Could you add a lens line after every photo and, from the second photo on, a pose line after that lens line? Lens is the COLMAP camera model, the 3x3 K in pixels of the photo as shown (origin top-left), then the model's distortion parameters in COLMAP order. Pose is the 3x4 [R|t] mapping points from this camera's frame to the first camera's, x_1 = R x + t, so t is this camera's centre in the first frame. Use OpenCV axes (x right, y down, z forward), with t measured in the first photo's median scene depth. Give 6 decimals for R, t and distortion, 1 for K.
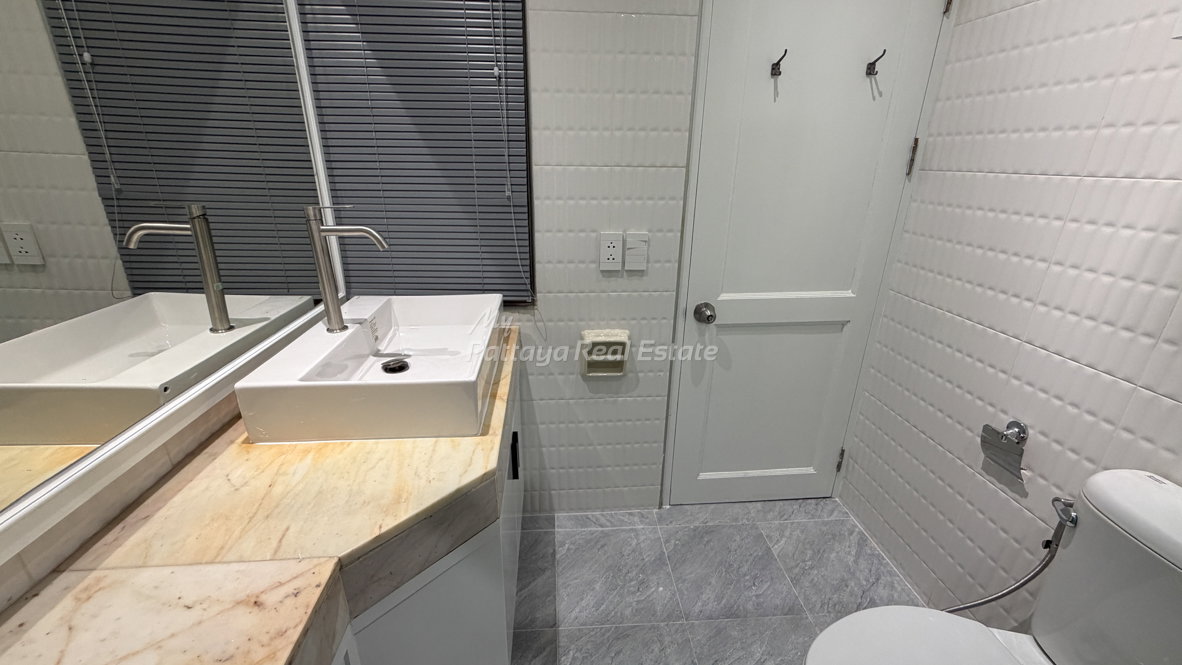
lens RADIAL K [[477.8, 0, 590.5], [0, 477.8, 337.5], [0, 0, 1]] dist [-0.001371, -0.000332]
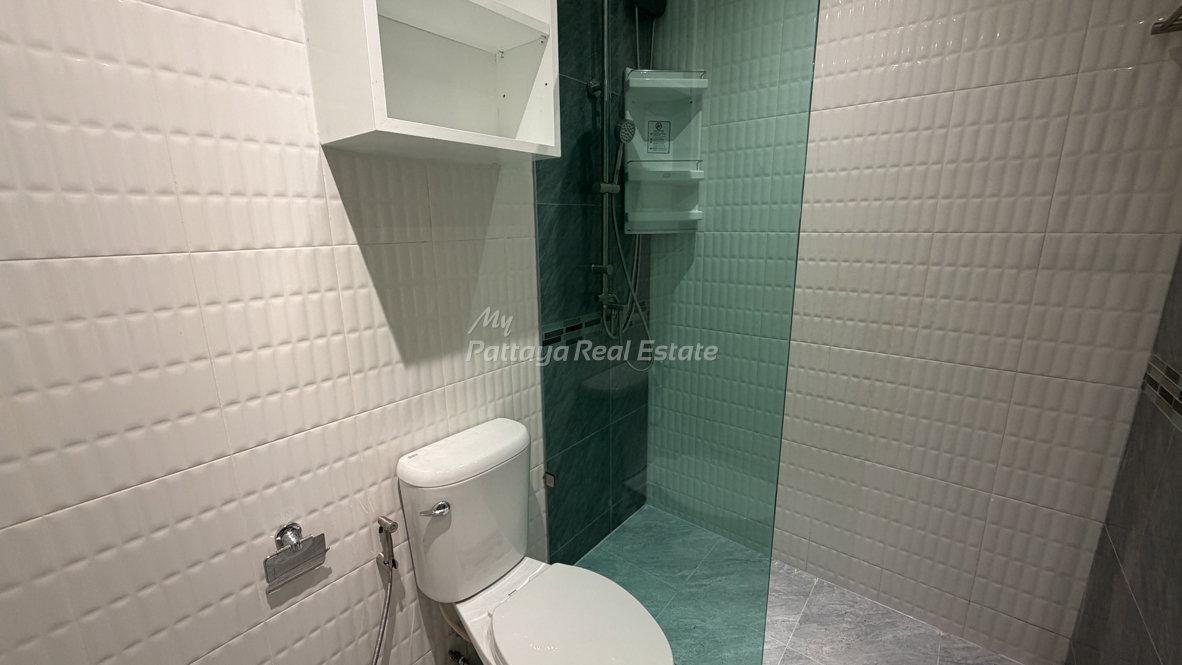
lens RADIAL K [[477.8, 0, 590.5], [0, 477.8, 337.5], [0, 0, 1]] dist [-0.001371, -0.000332]
pose [[-0.736045, -0.164460, 0.656651, -0.014226], [0.240380, 0.843320, 0.480655, -0.421059], [-0.632816, 0.511630, -0.581188, 1.061450]]
